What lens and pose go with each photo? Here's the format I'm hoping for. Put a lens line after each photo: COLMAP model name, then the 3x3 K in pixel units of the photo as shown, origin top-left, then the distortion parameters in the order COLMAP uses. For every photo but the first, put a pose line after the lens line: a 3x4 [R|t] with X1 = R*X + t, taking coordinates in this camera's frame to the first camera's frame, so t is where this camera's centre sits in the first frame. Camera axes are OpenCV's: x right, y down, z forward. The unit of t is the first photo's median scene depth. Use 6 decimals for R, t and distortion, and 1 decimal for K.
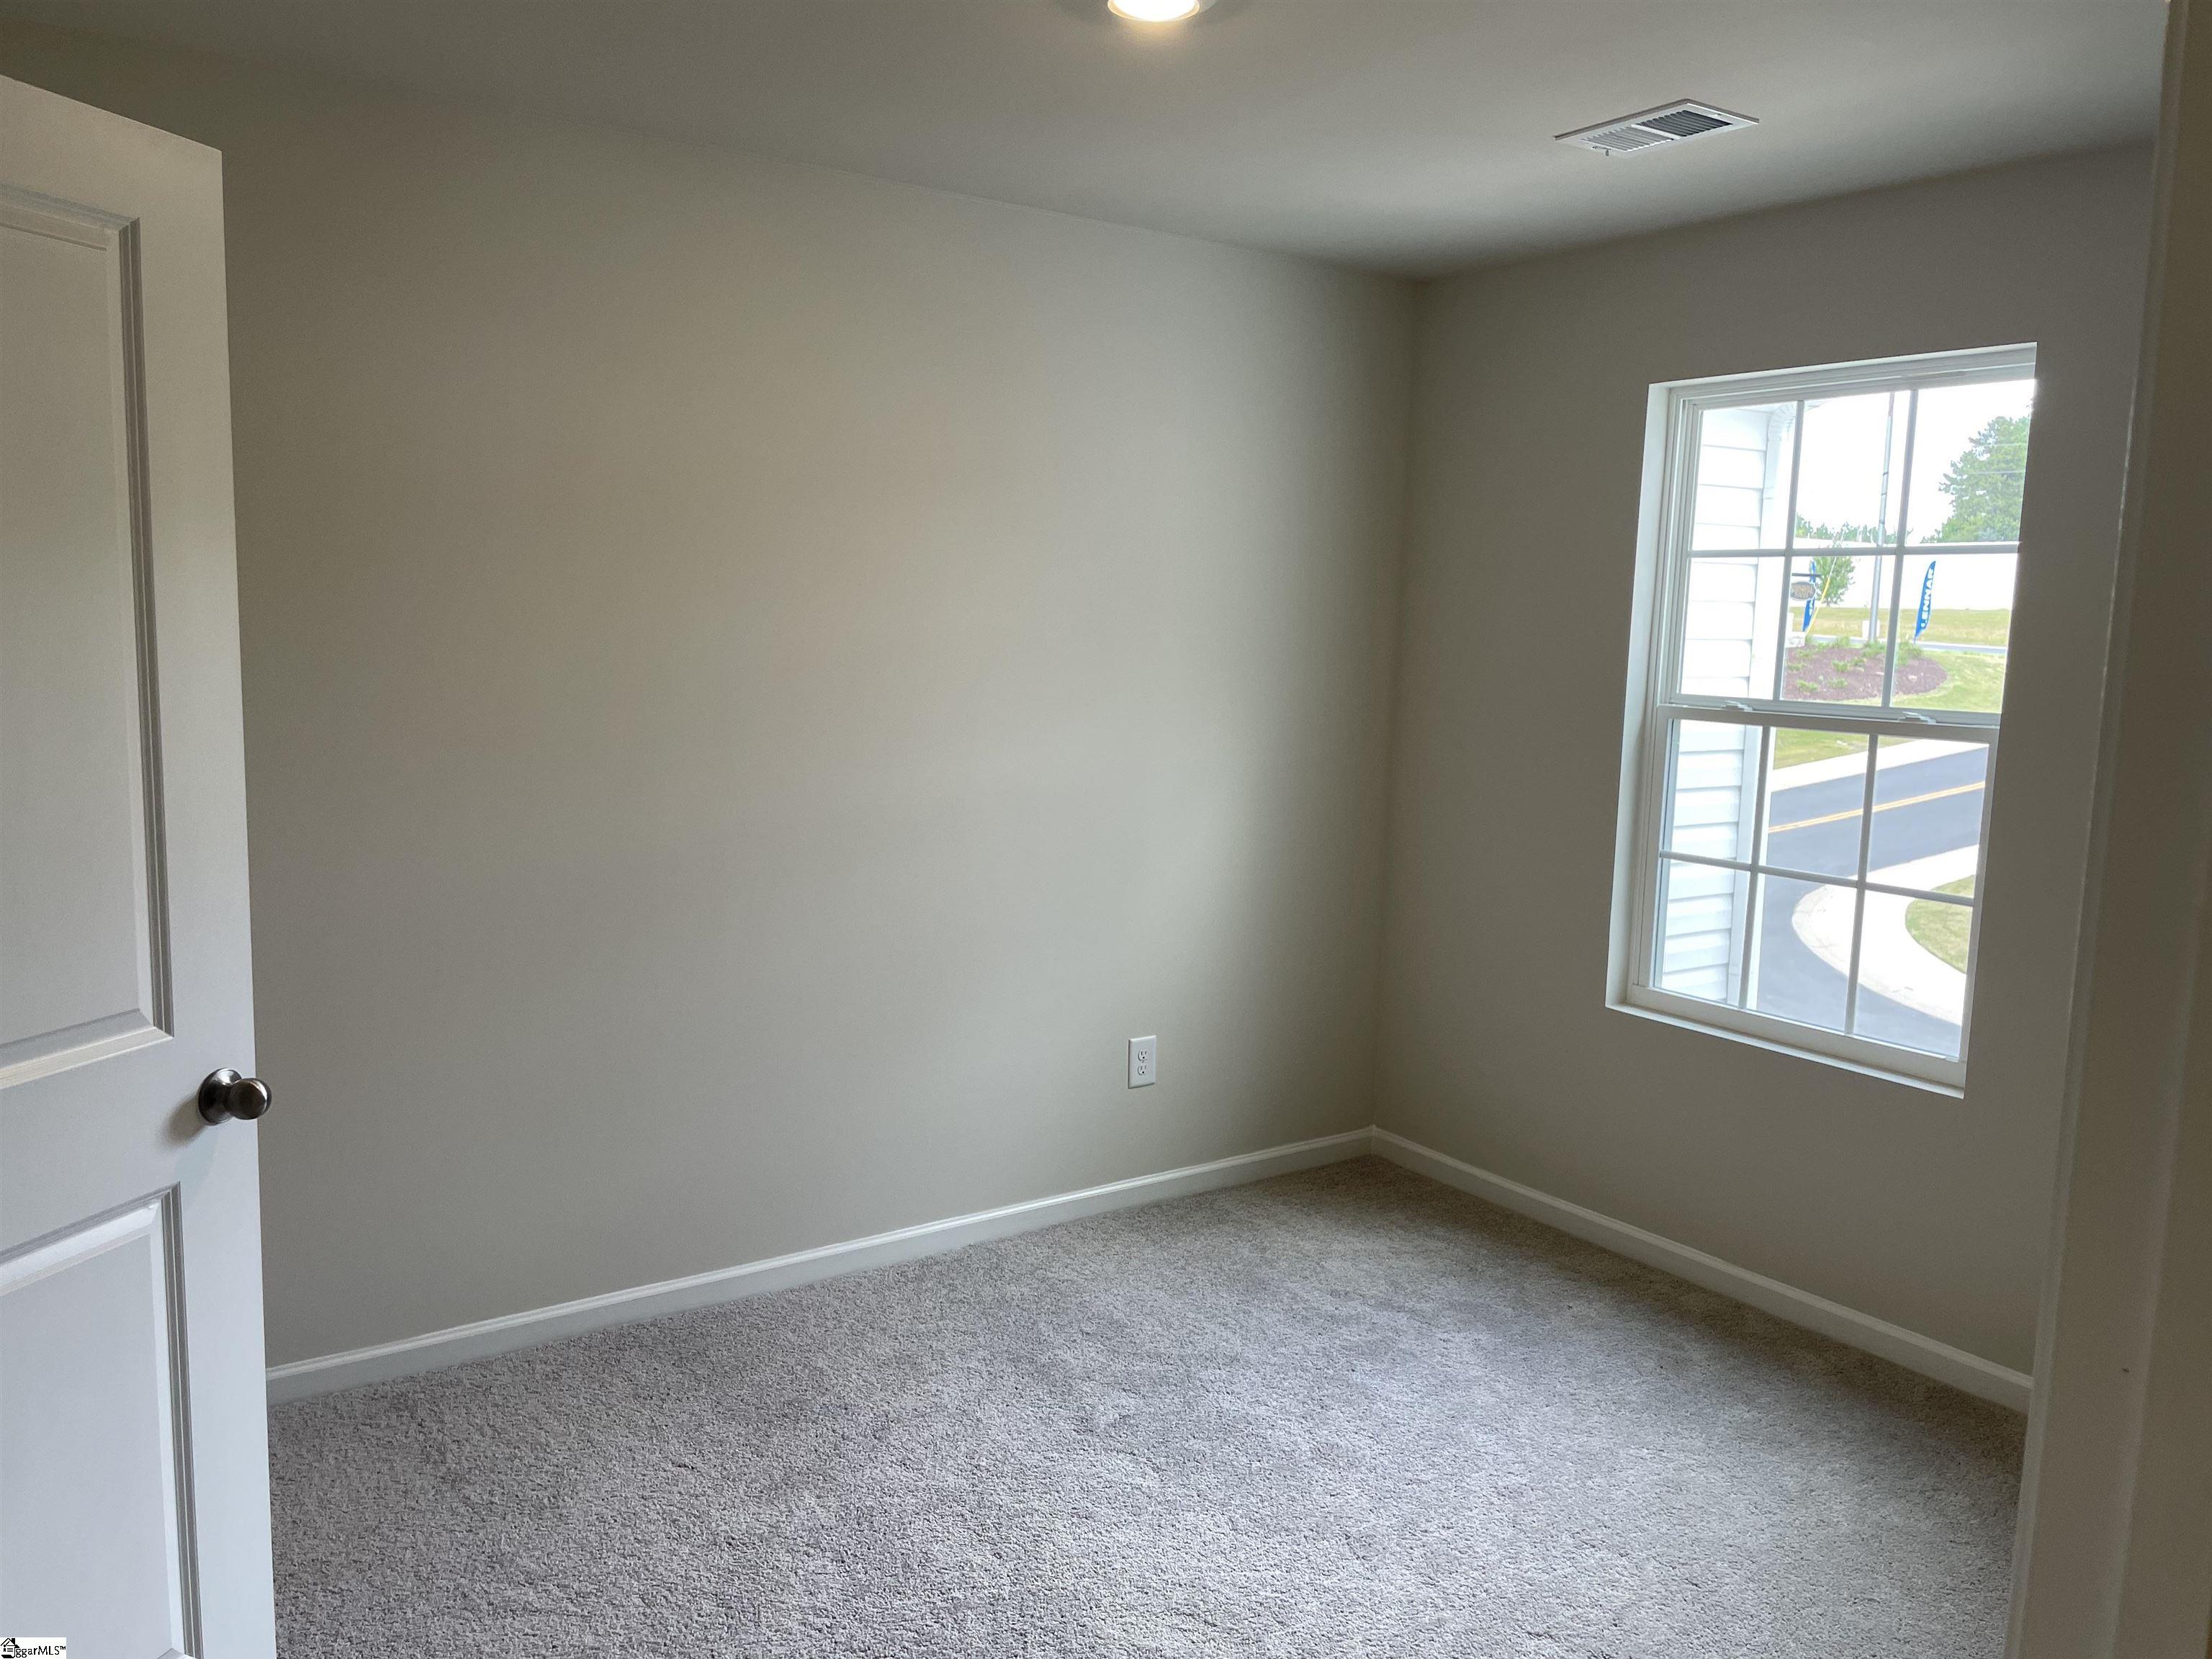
lens RADIAL K [[1694.3, 0, 1106.0], [0, 1694.3, 829.5], [0, 0, 1]] dist [0.034953, -0.002593]
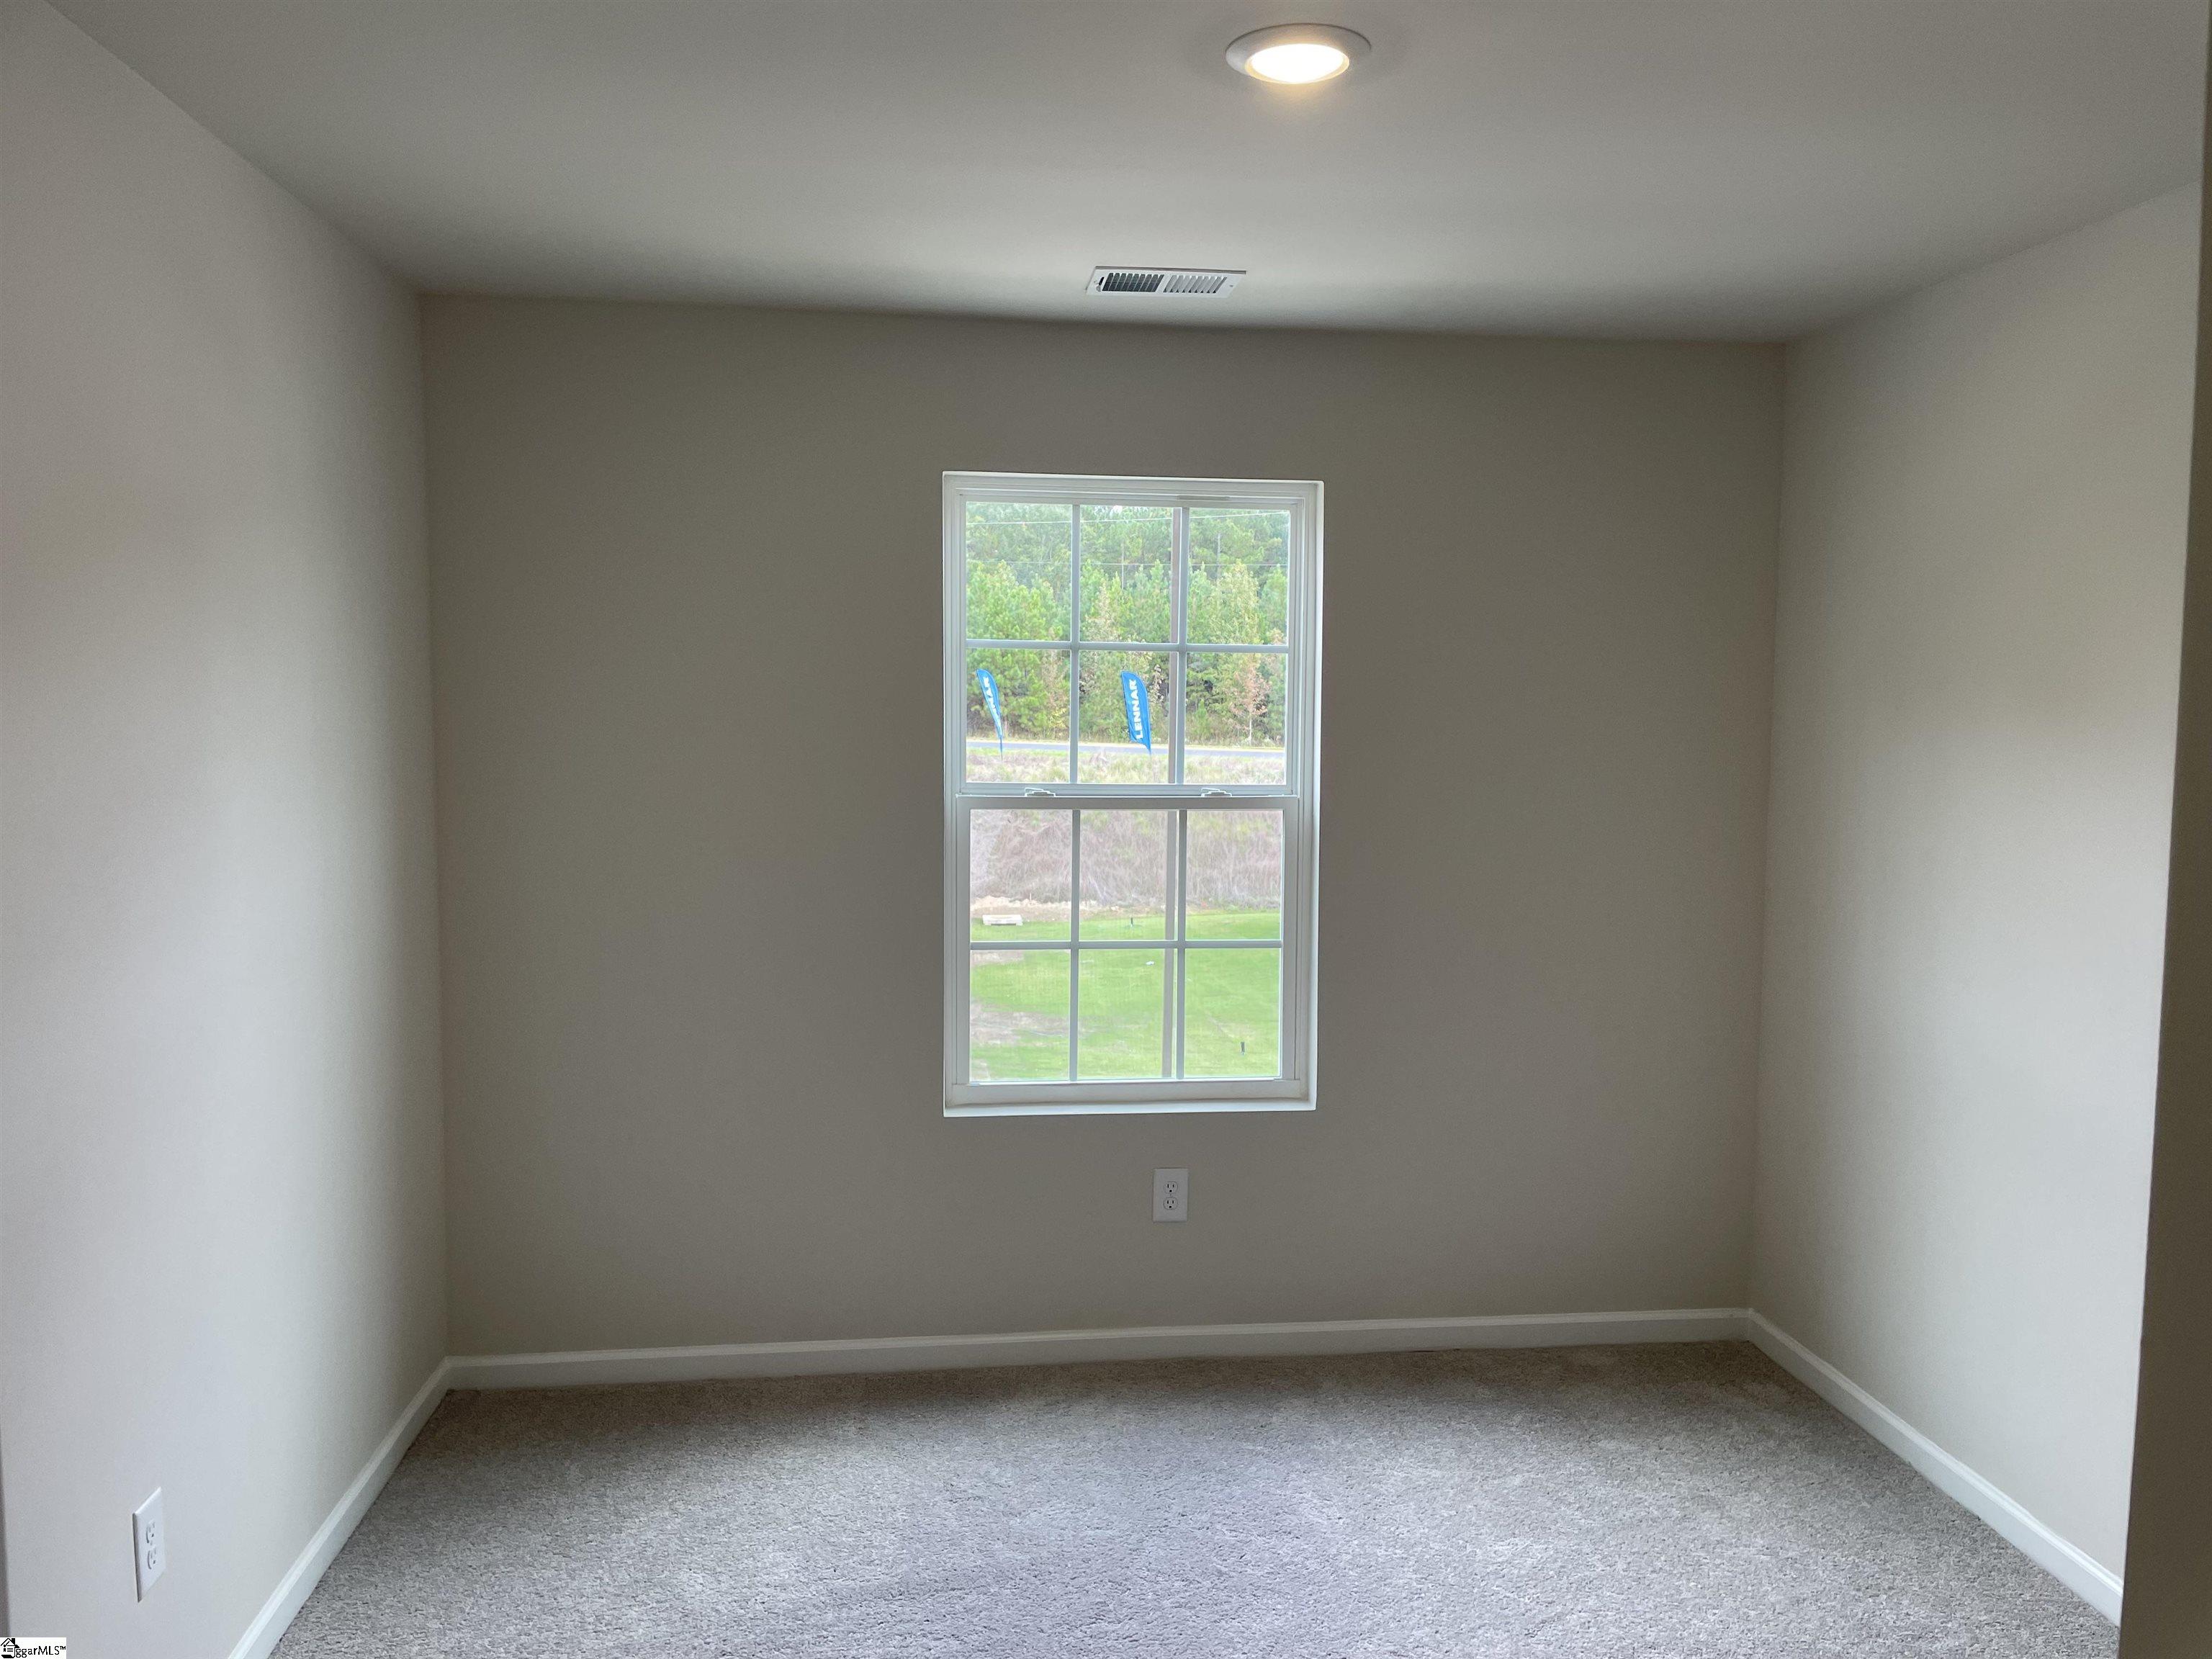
lens RADIAL K [[1694.3, 0, 1106.0], [0, 1694.3, 829.5], [0, 0, 1]] dist [0.034953, -0.002593]
pose [[0.485462, -0.111446, 0.867125, -0.519321], [0.120626, 0.990894, 0.059821, -0.112020], [-0.865896, 0.075557, 0.494485, 0.483159]]
